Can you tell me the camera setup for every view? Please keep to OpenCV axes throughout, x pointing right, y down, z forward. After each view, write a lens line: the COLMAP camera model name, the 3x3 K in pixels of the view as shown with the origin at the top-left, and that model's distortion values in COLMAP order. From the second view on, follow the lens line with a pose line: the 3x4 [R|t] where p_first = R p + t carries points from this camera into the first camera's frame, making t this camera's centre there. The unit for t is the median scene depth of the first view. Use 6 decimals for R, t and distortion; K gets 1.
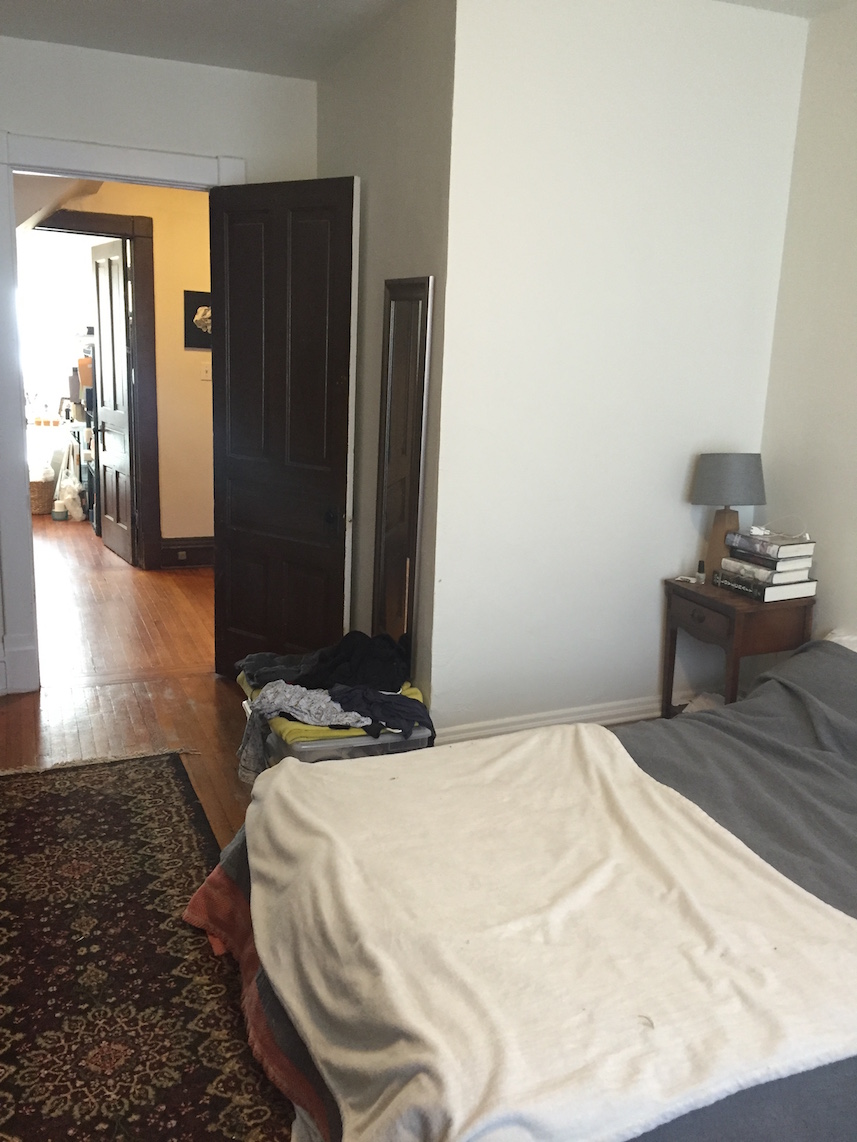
lens RADIAL K [[967.7, 0, 430.7], [0, 967.7, 570.4], [0, 0, 1]] dist [0.095821, -0.119371]
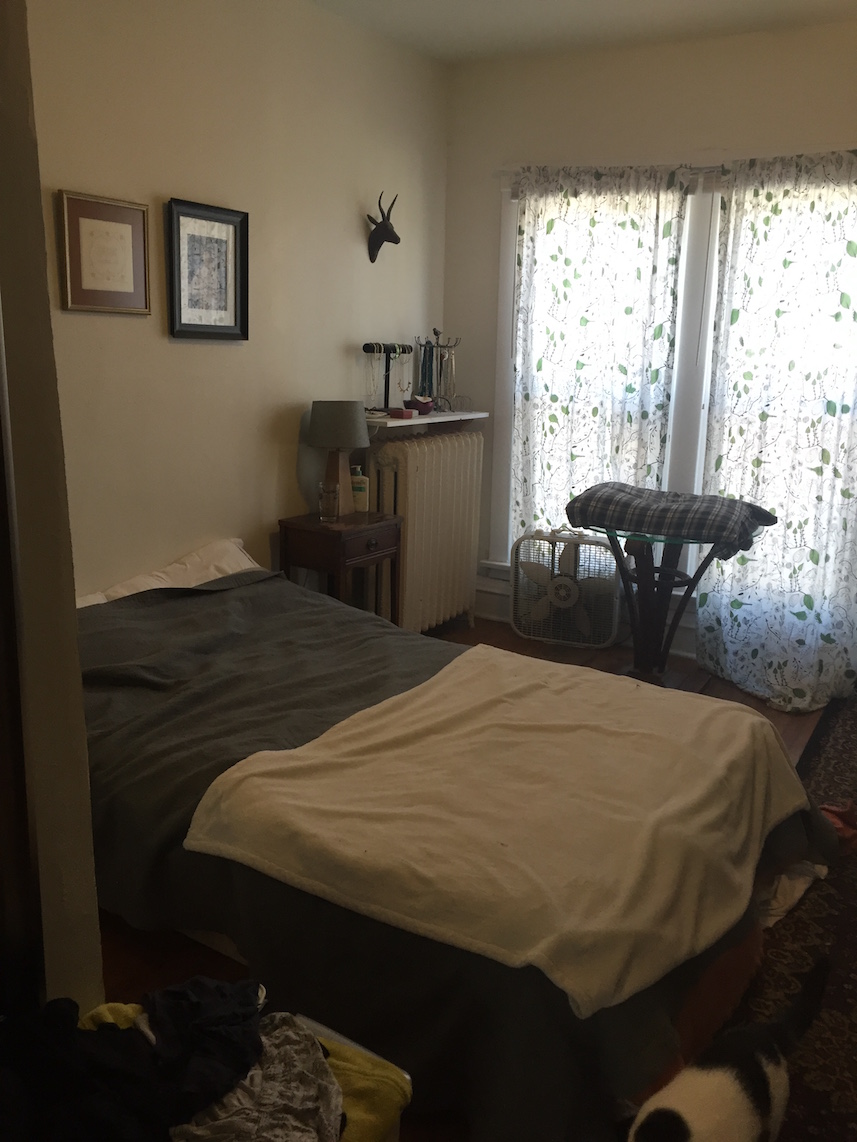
lens RADIAL K [[967.7, 0, 430.7], [0, 967.7, 570.4], [0, 0, 1]] dist [0.095821, -0.119371]
pose [[-0.593414, -0.242648, 0.767451, -0.620622], [0.132707, 0.910934, 0.390626, -0.348383], [-0.793882, 0.333649, -0.508360, 1.505556]]
